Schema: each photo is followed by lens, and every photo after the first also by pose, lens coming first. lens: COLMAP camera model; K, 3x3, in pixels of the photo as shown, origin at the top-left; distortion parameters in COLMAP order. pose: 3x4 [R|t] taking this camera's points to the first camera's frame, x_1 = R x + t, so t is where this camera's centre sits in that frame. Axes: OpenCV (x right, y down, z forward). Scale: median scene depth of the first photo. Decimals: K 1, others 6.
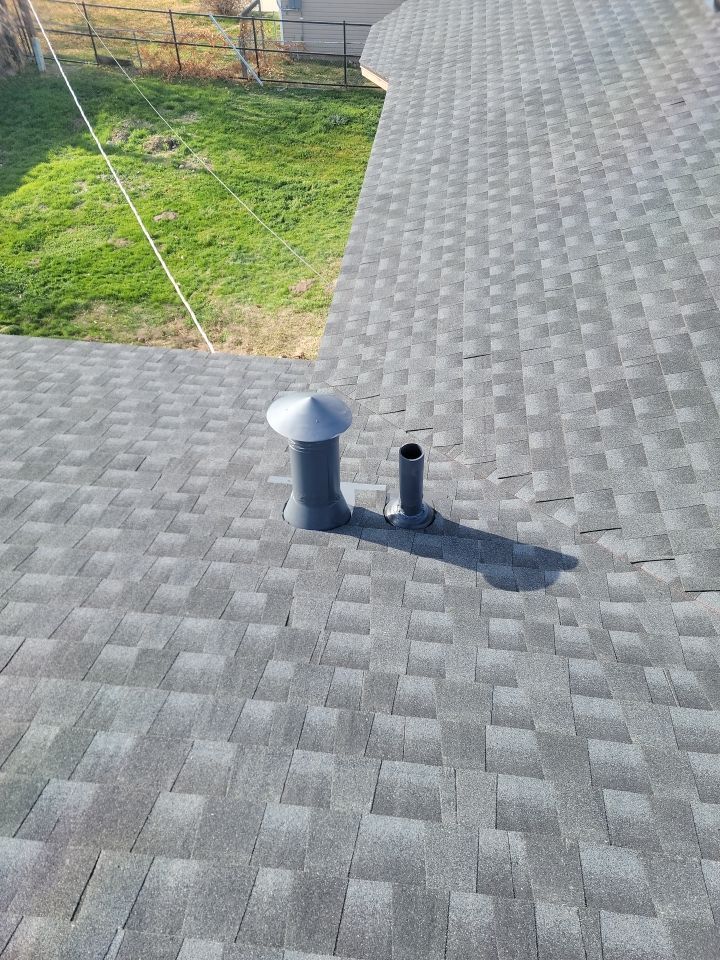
lens RADIAL K [[647.1, 0, 363.7], [0, 647.1, 481.9], [0, 0, 1]] dist [0.089262, -0.069118]
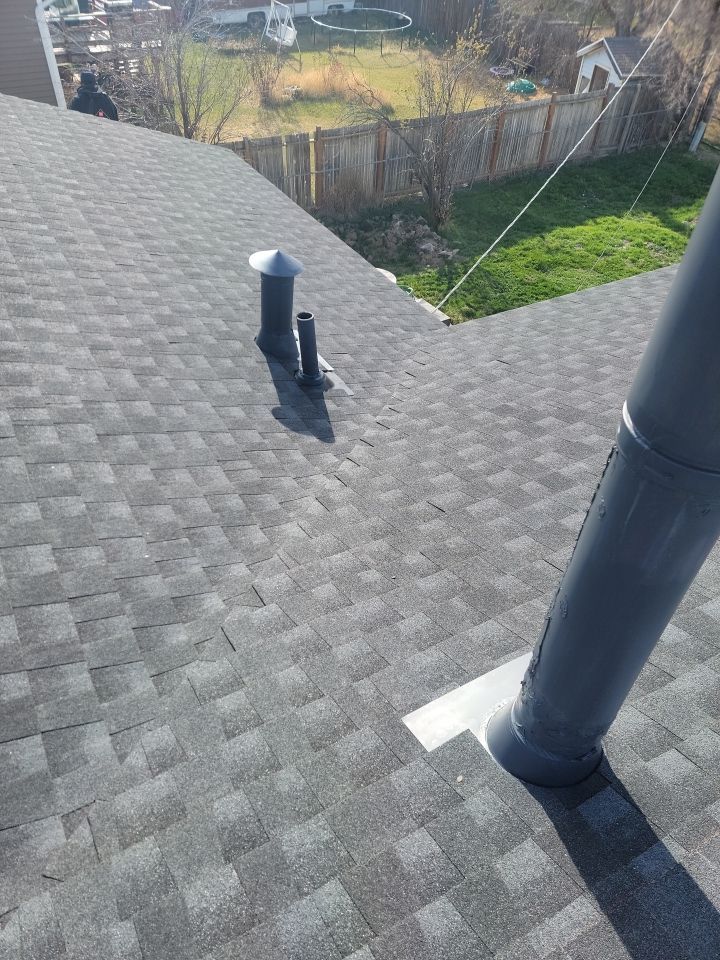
lens RADIAL K [[647.1, 0, 343.6], [0, 647.1, 484.5], [0, 0, 1]] dist [0.089262, -0.069118]
pose [[0.583484, 0.574627, -0.573890, 0.760070], [-0.624737, 0.769094, 0.134902, -0.004248], [0.518894, 0.279817, 0.807744, -0.022722]]
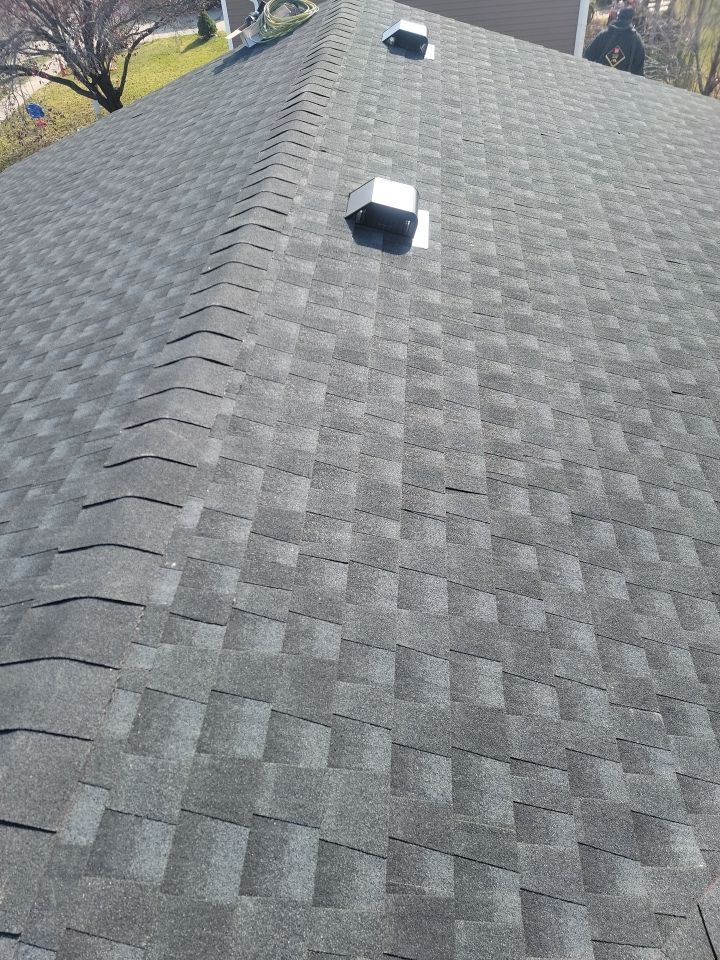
lens RADIAL K [[647.1, 0, 326.9], [0, 647.1, 480.5], [0, 0, 1]] dist [0.089262, -0.069118]
pose [[0.007705, 0.721042, -0.692848, 0.534657], [-0.678178, 0.512943, 0.526273, 0.047259], [0.734857, 0.465820, 0.492947, -0.057802]]
